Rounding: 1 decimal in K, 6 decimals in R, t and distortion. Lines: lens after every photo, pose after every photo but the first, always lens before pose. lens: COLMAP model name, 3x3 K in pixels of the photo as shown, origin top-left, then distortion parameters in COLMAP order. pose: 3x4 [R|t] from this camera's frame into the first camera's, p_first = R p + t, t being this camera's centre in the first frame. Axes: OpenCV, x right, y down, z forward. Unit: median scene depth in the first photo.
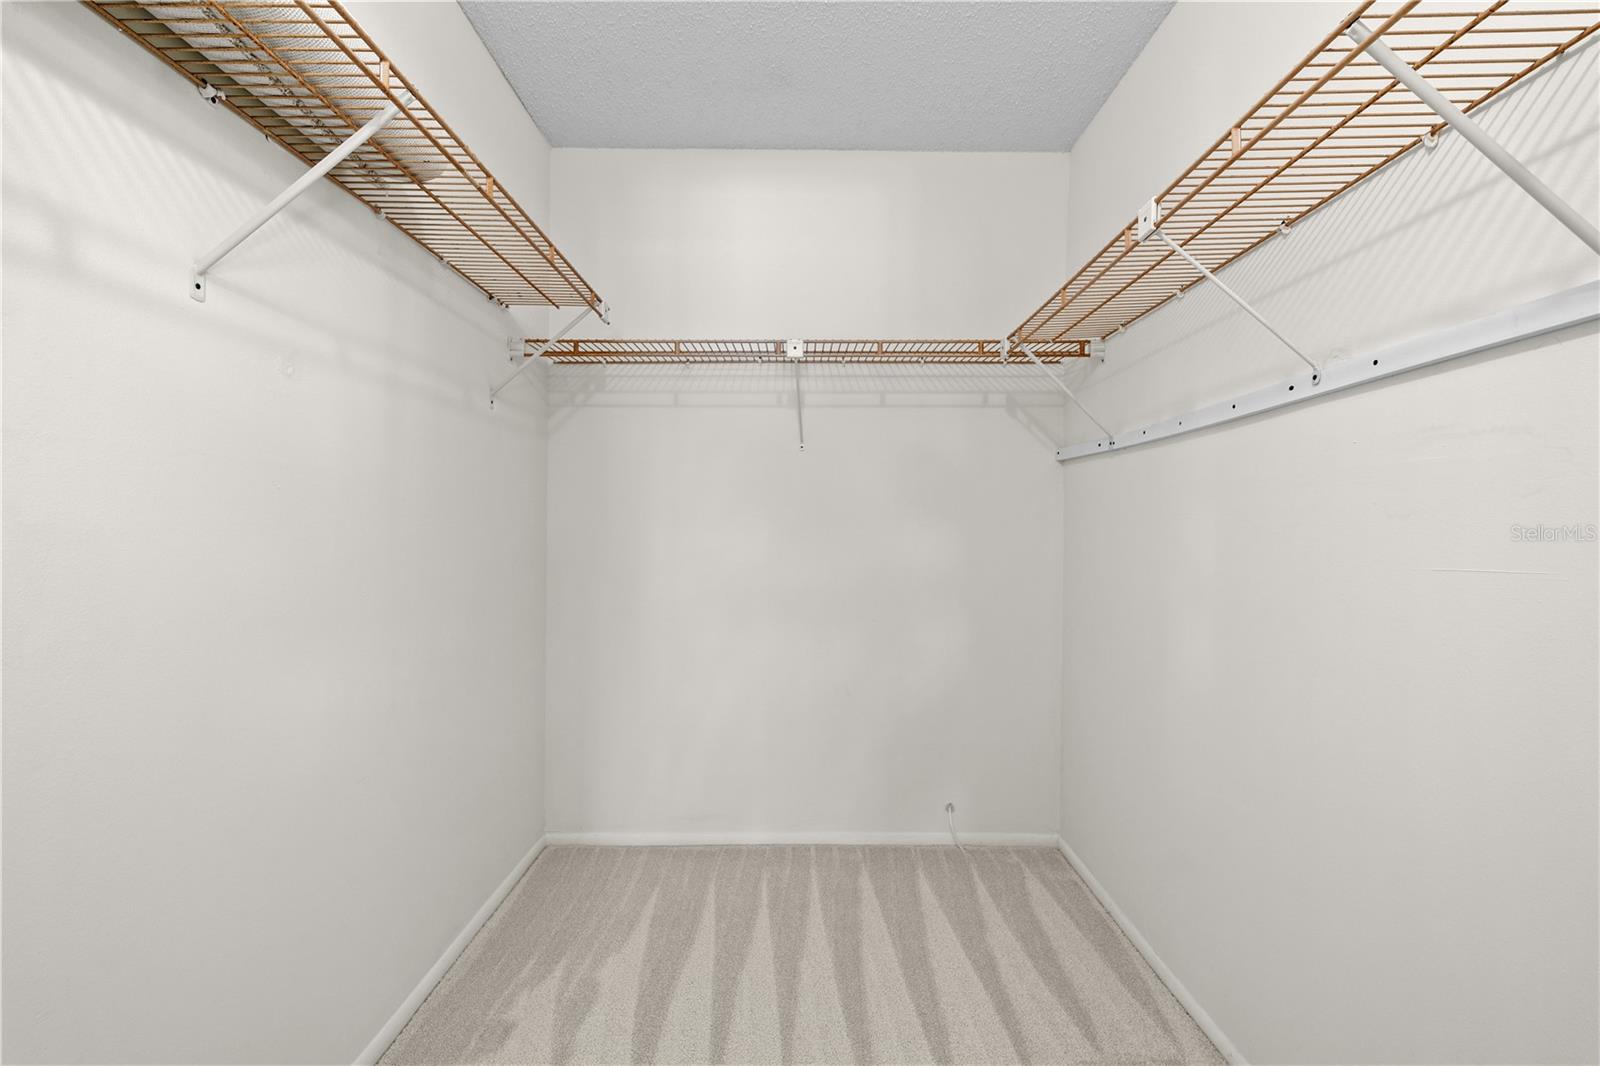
lens RADIAL K [[675.7, 0, 798.3], [0, 675.7, 521.5], [0, 0, 1]] dist [-0.001464, -0.000044]
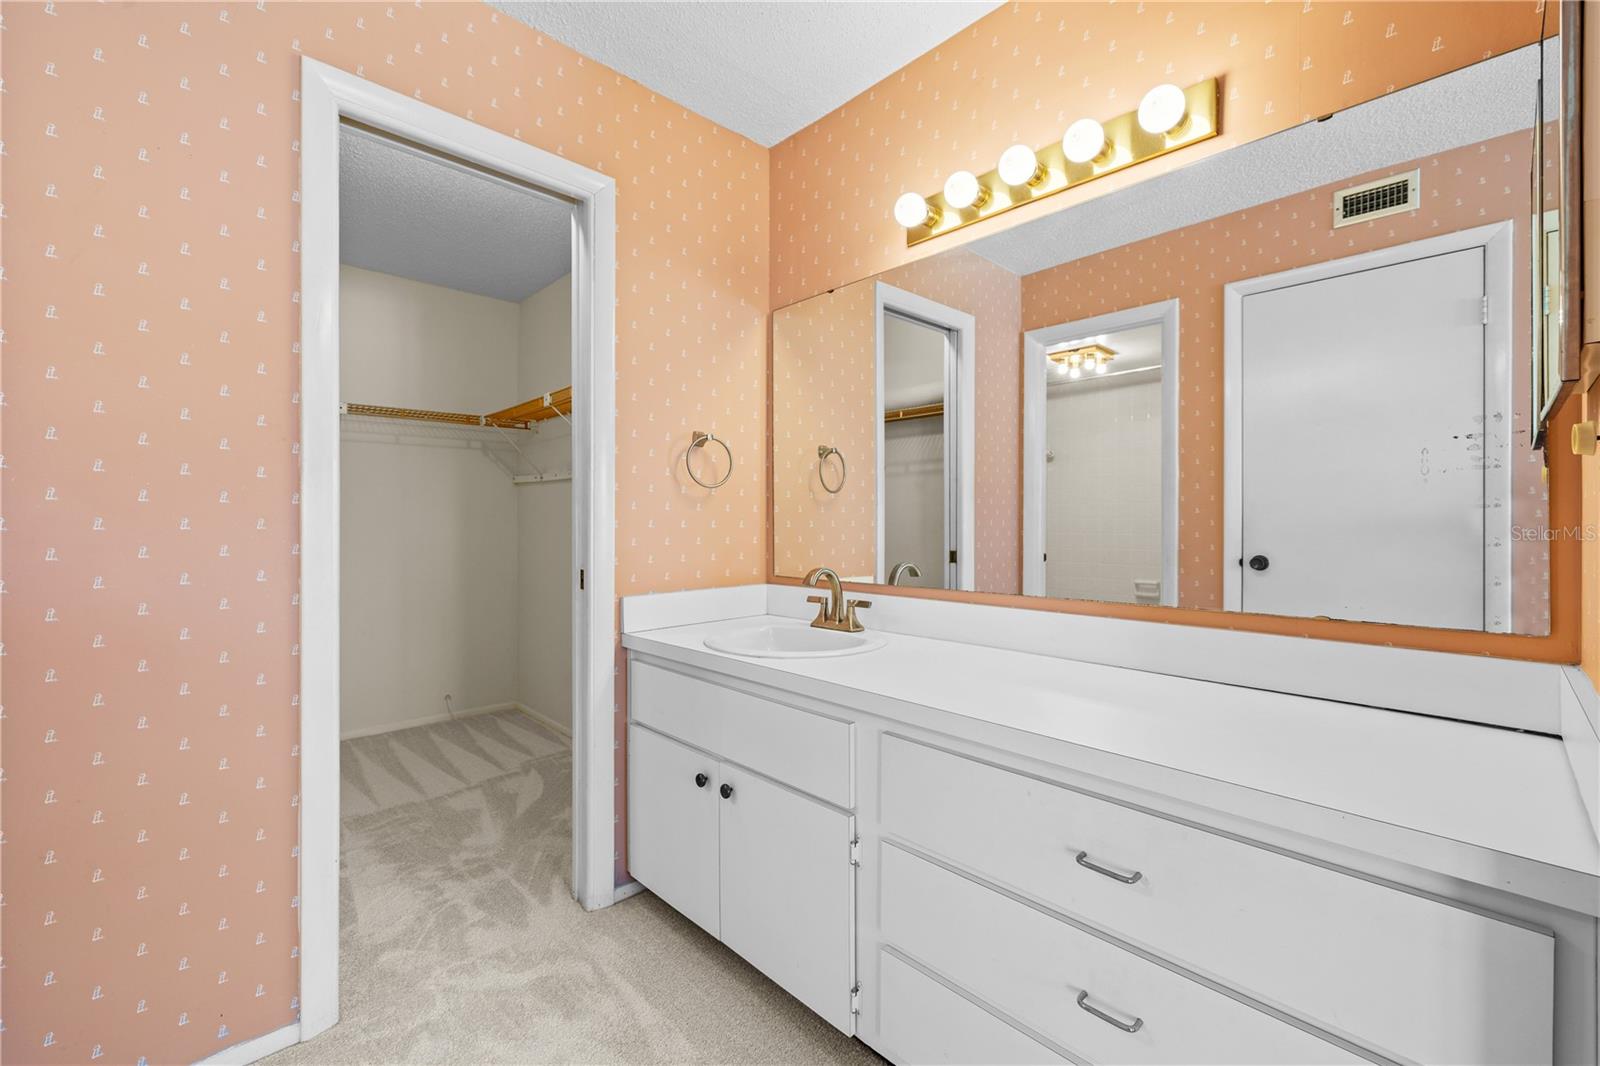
lens RADIAL K [[675.7, 0, 790.3], [0, 675.7, 519.8], [0, 0, 1]] dist [-0.001464, -0.000044]
pose [[0.730284, -0.004749, 0.683127, -0.314985], [0.008369, 0.999963, -0.001995, 0.013160], [-0.683092, 0.007174, 0.730297, -0.838473]]
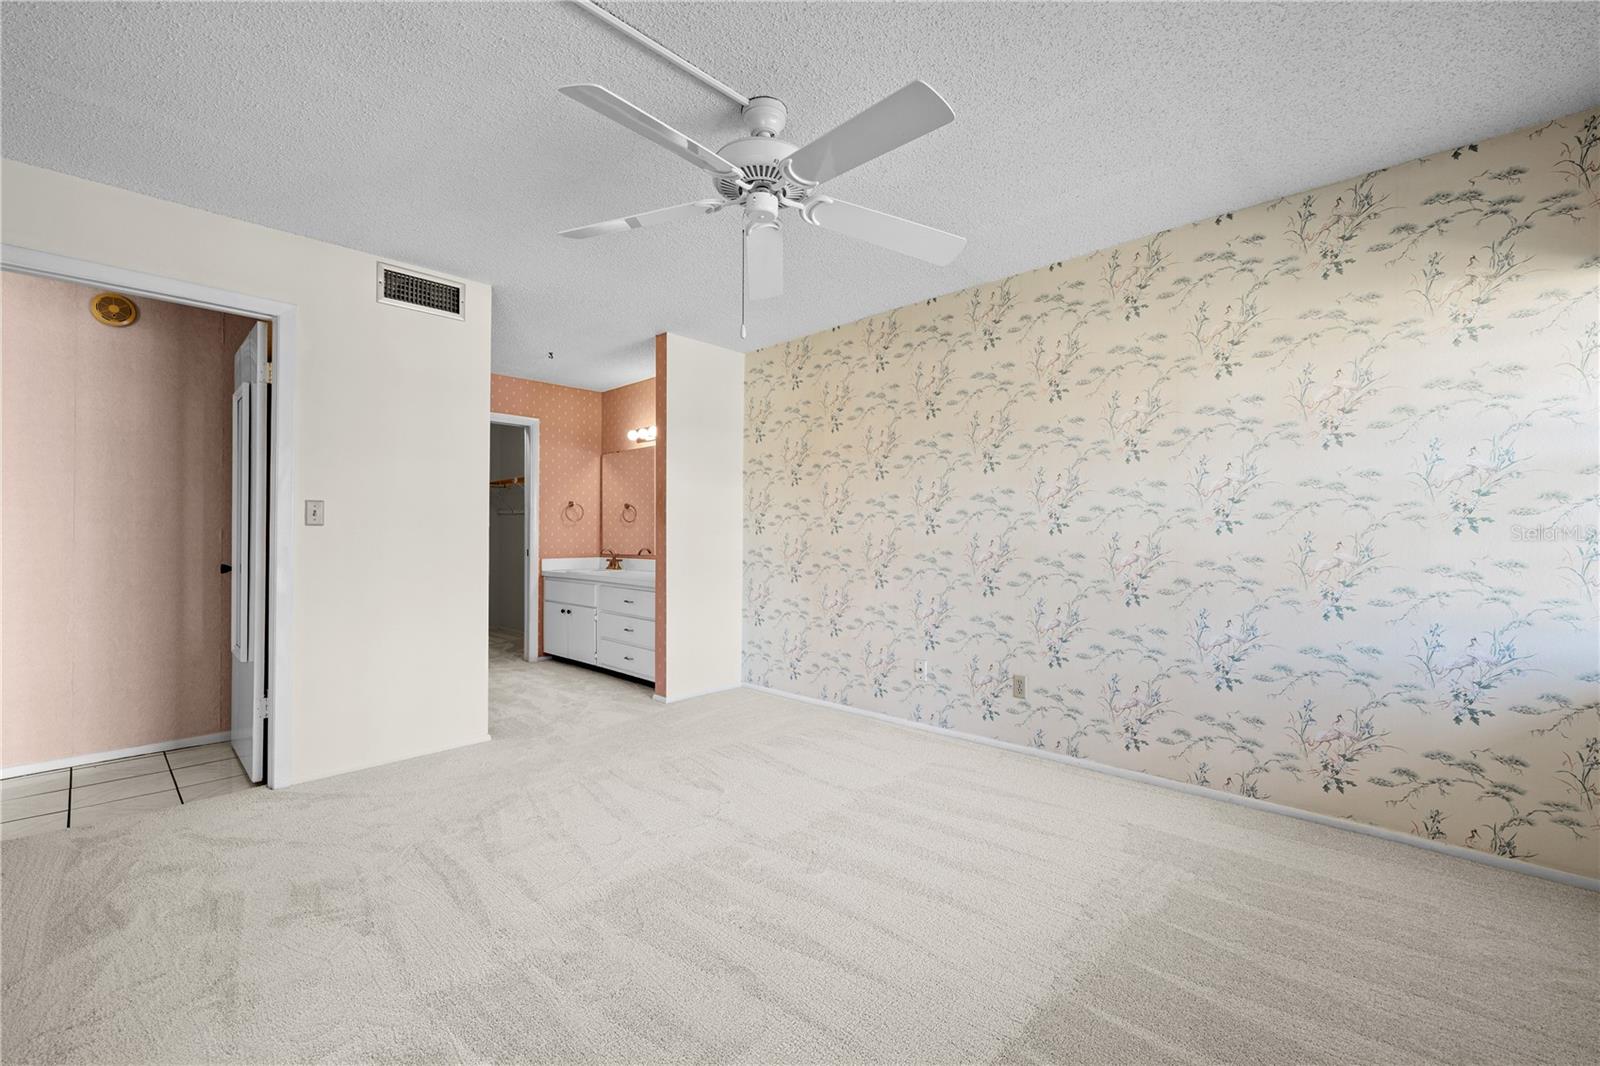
lens RADIAL K [[675.7, 0, 799.6], [0, 675.7, 530.0], [0, 0, 1]] dist [-0.001464, -0.000044]
pose [[0.694419, -0.001357, 0.719570, -1.075203], [0.007237, 0.999961, -0.005098, 0.019671], [-0.719535, 0.008747, 0.694402, -2.613643]]
